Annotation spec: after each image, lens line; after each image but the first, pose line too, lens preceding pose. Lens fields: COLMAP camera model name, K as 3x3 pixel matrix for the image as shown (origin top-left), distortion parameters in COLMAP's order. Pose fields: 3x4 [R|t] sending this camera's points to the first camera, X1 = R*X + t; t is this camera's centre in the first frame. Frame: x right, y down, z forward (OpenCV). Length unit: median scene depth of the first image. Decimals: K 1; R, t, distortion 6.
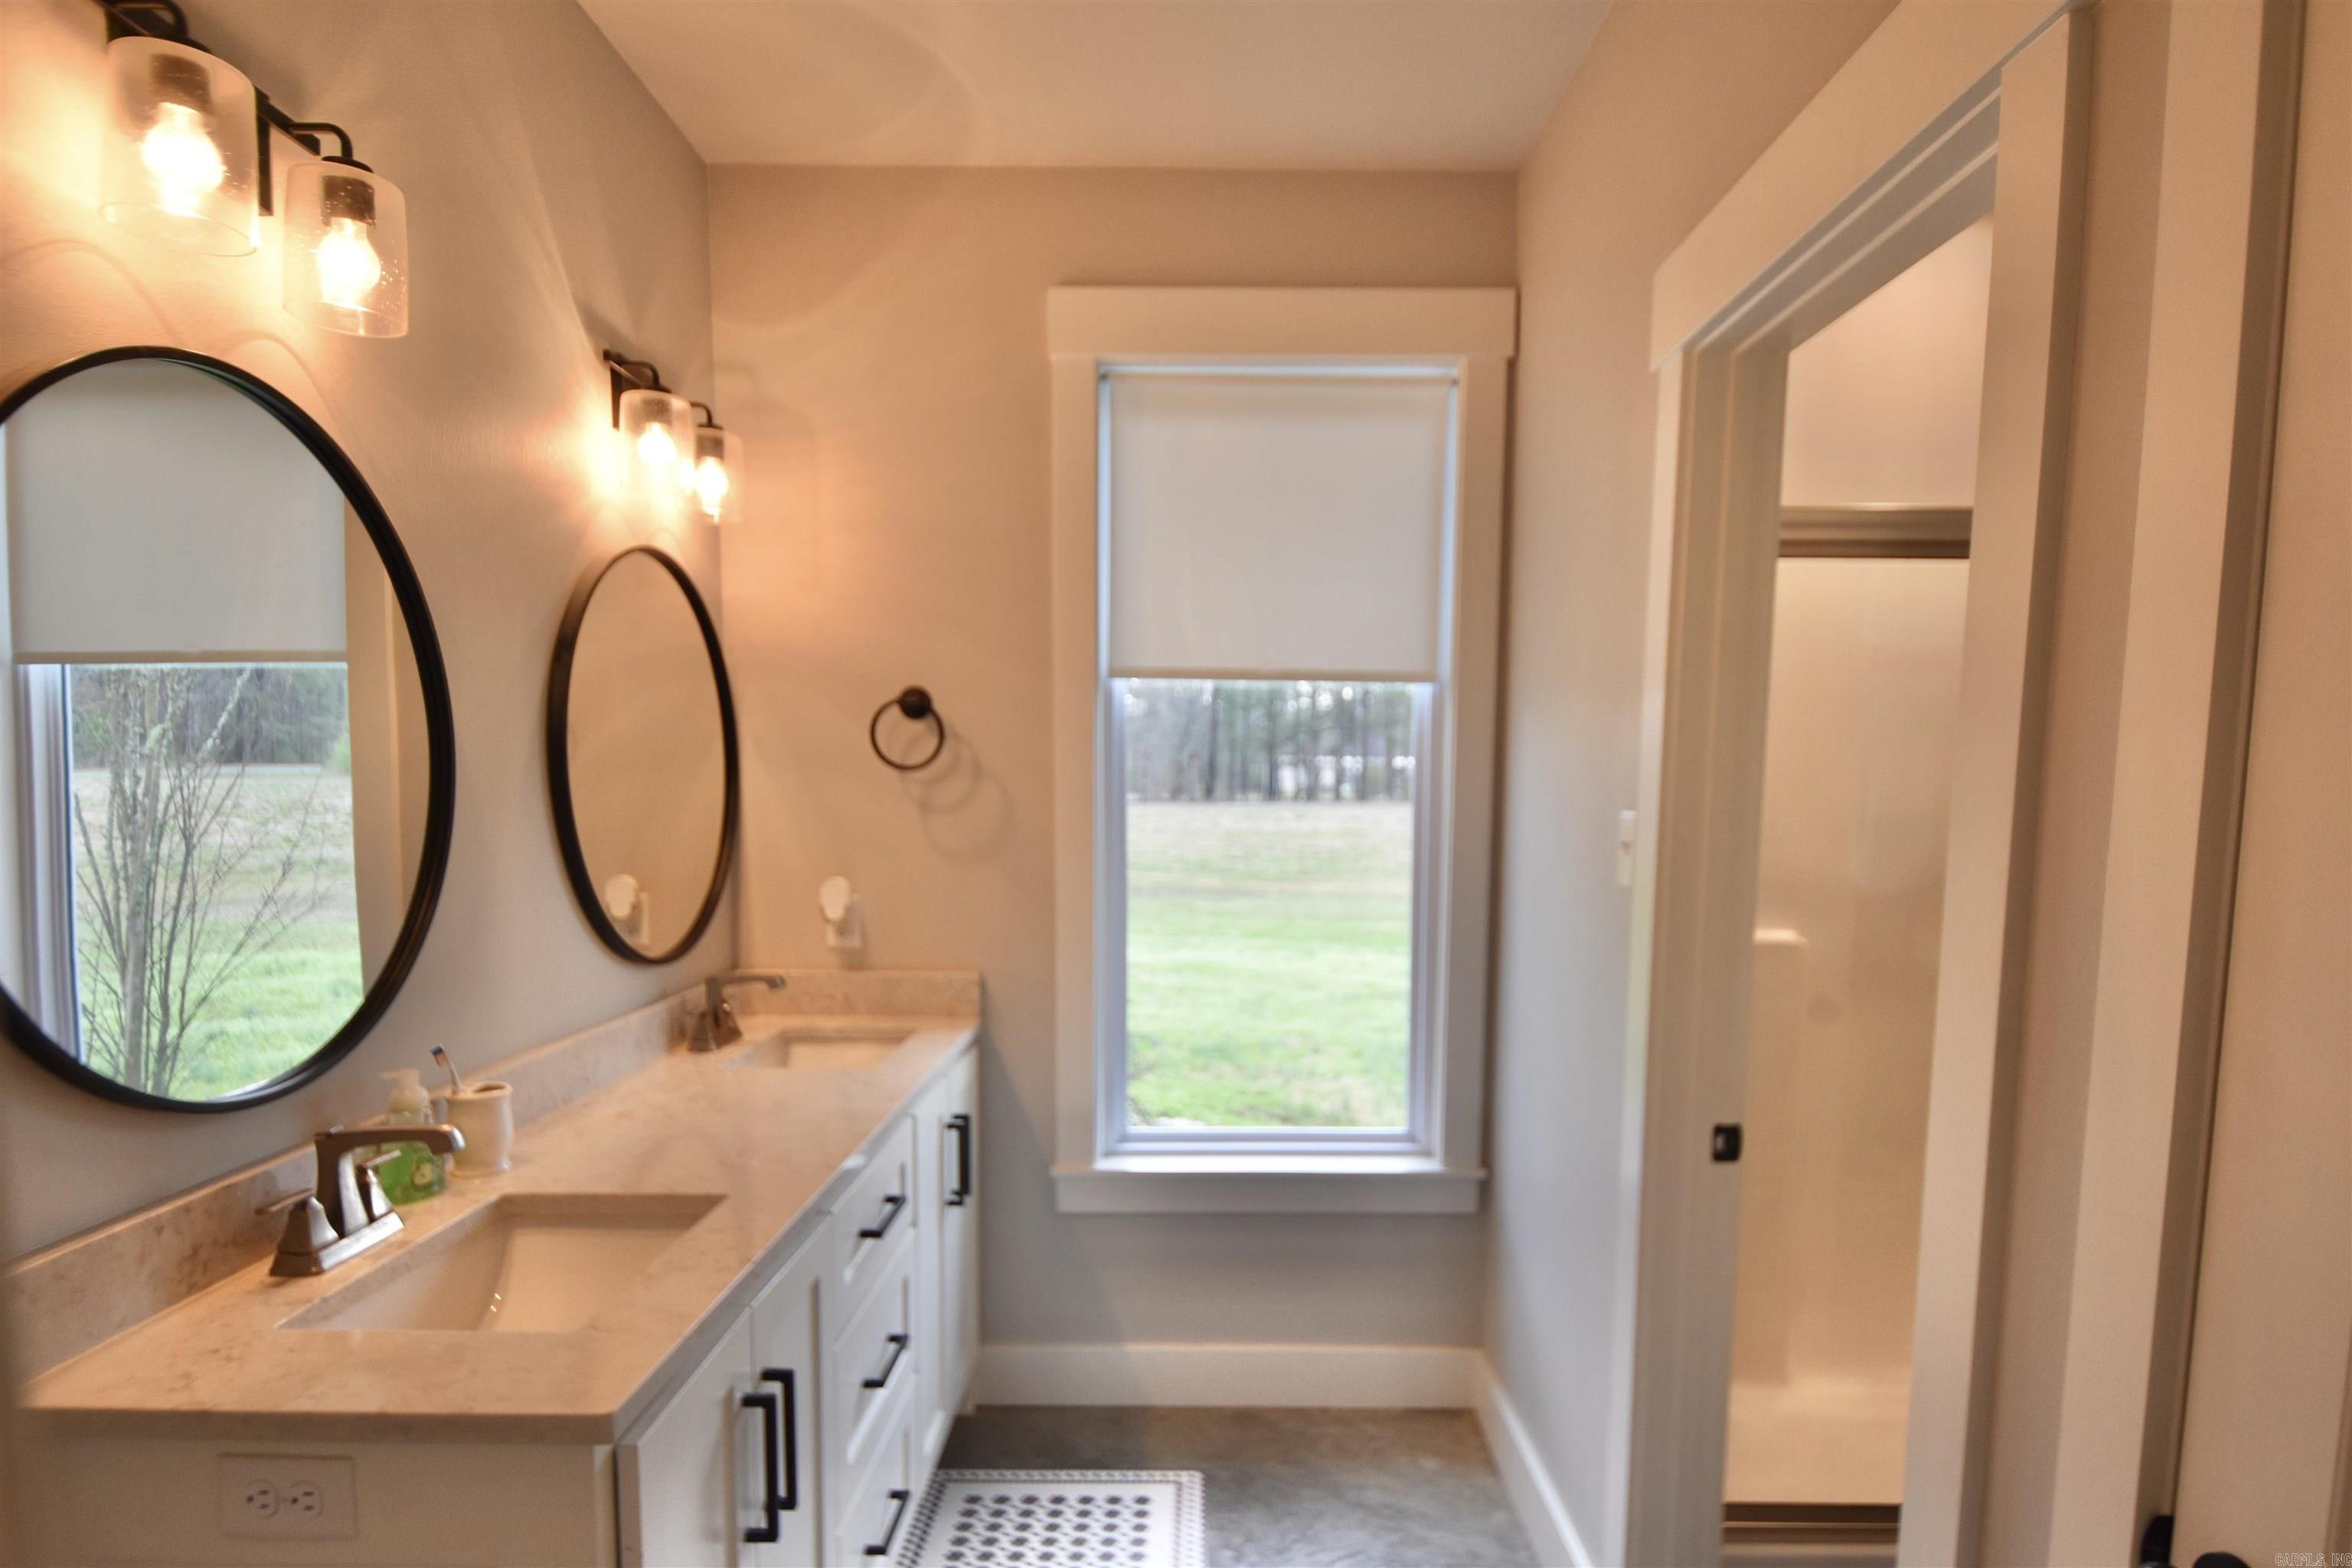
lens RADIAL K [[1295.3, 0, 1185.5], [0, 1295.3, 904.3], [0, 0, 1]] dist [0.027687, -0.031669]
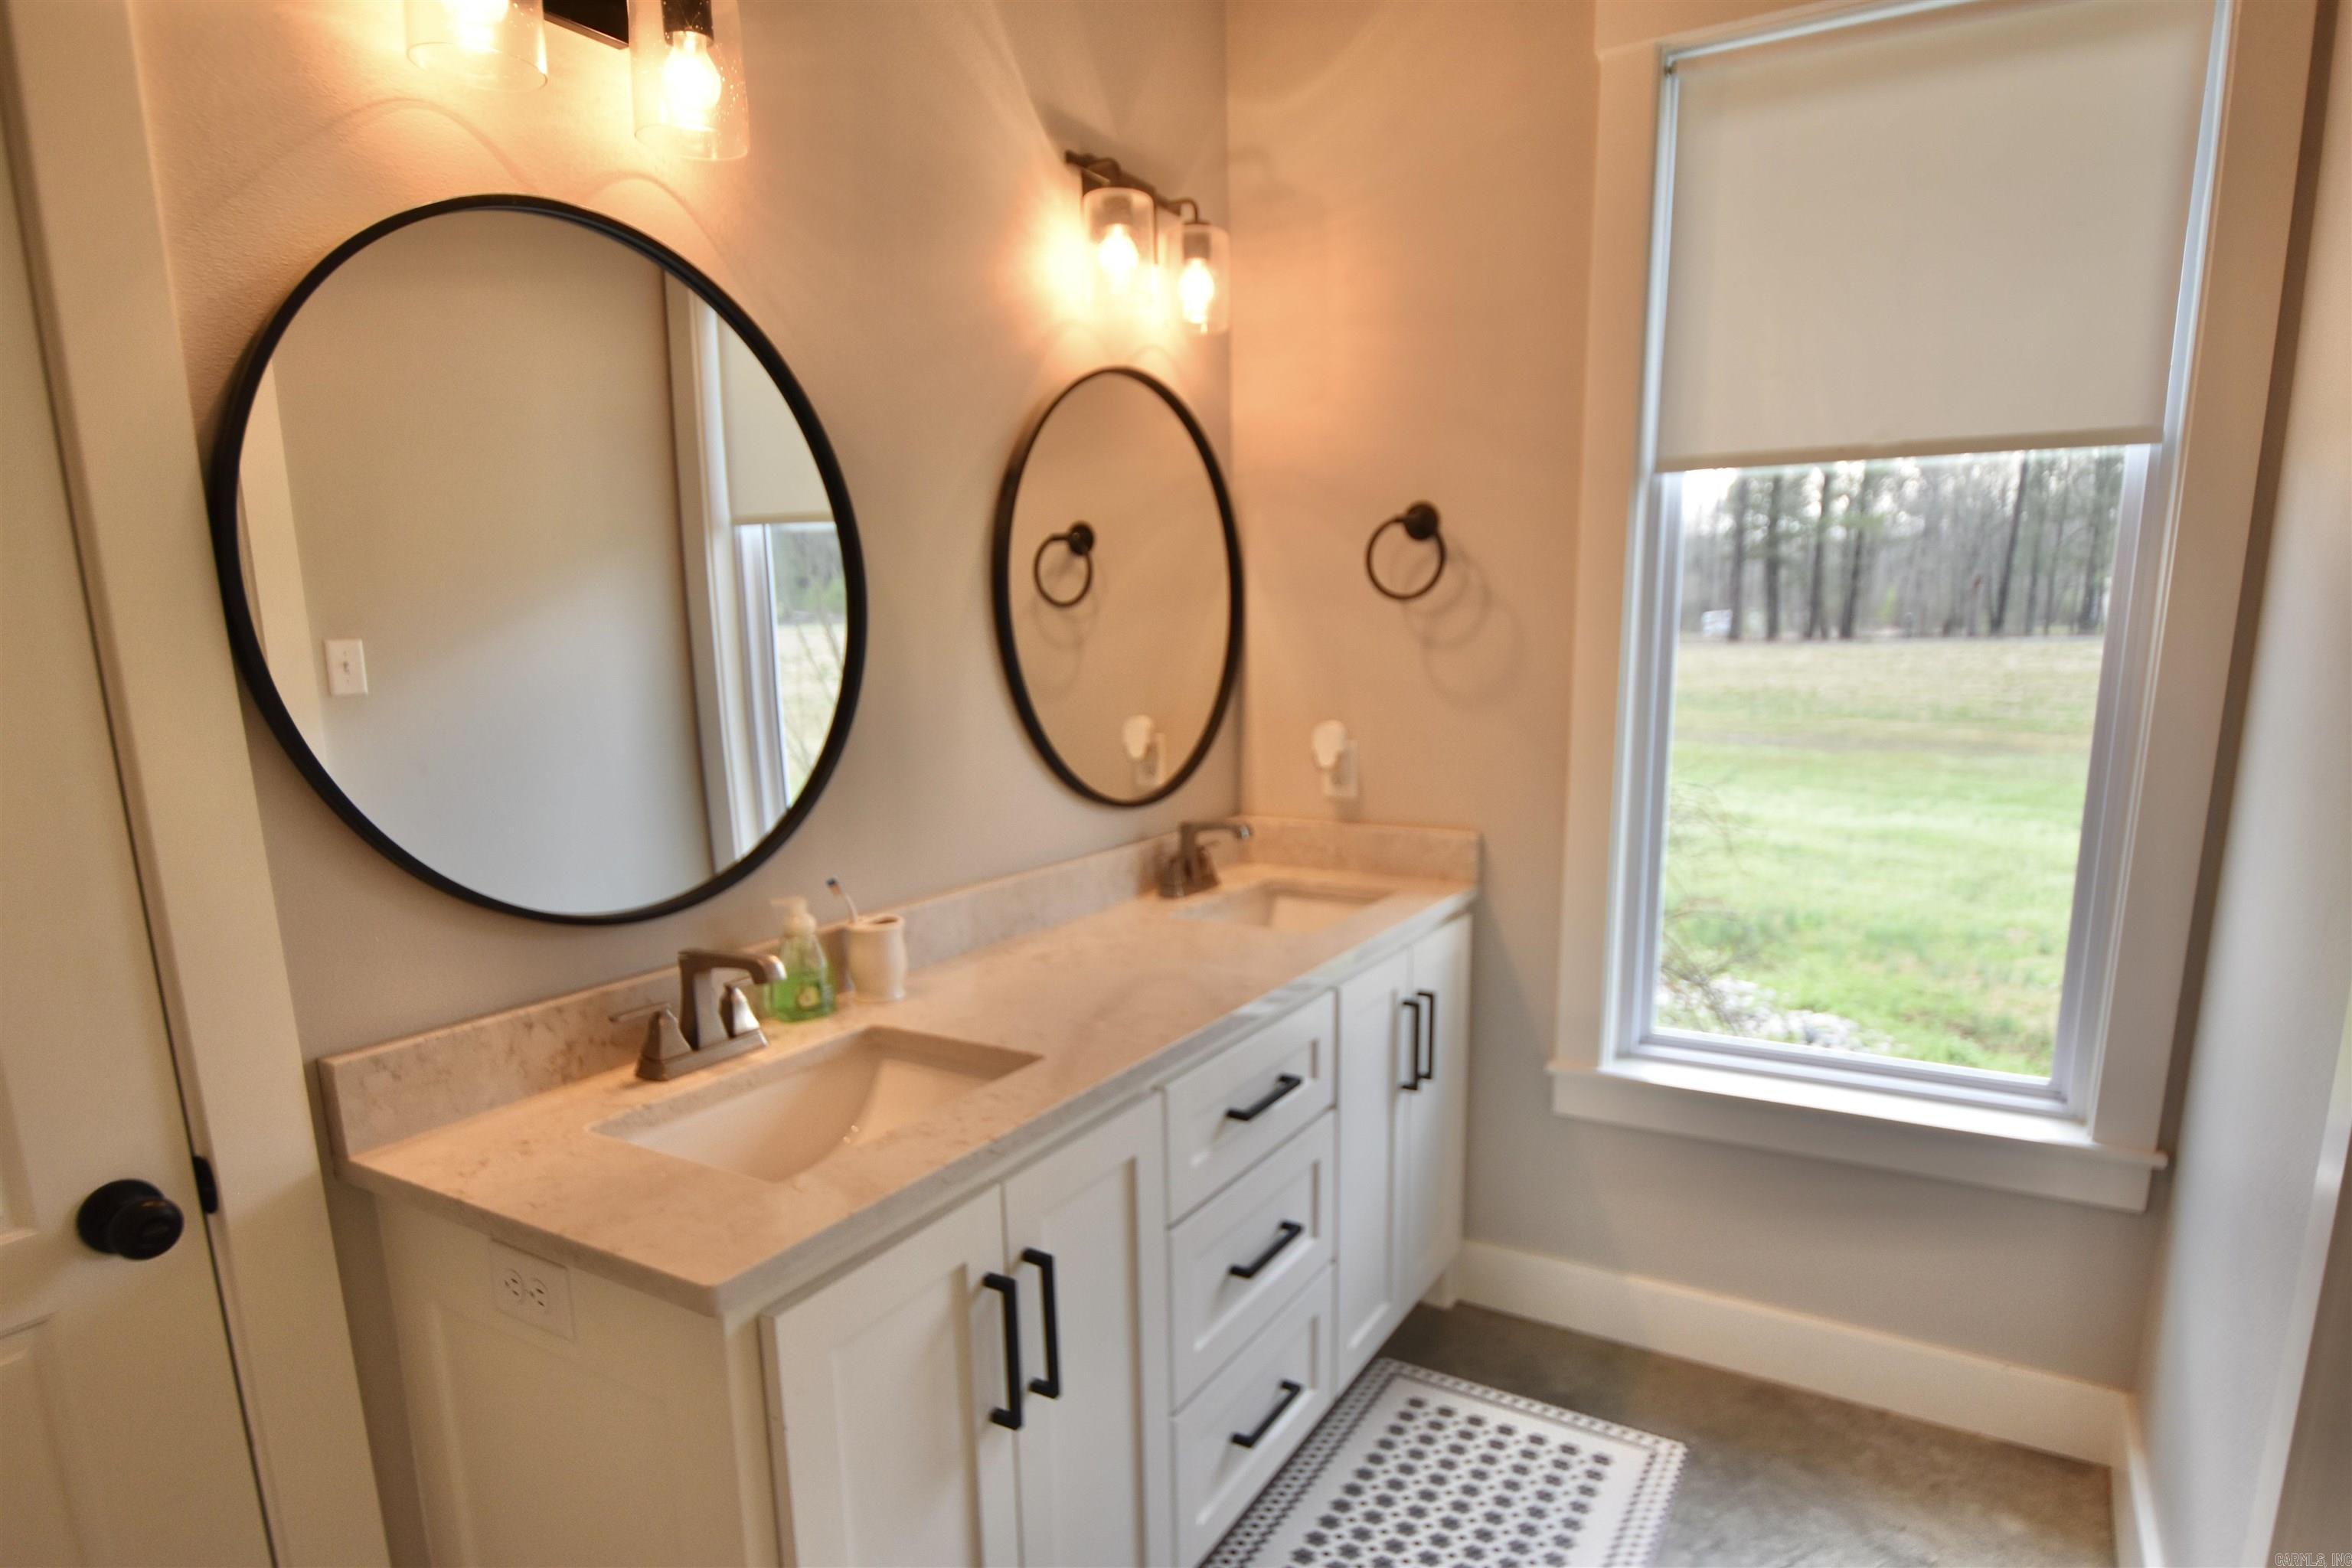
lens RADIAL K [[1295.3, 0, 1185.5], [0, 1295.3, 904.3], [0, 0, 1]] dist [0.027687, -0.031669]
pose [[0.863303, 0.086188, -0.497272, 0.117867], [-0.026489, 0.991690, 0.125893, -0.005440], [0.503990, -0.095512, 0.858412, 0.150424]]
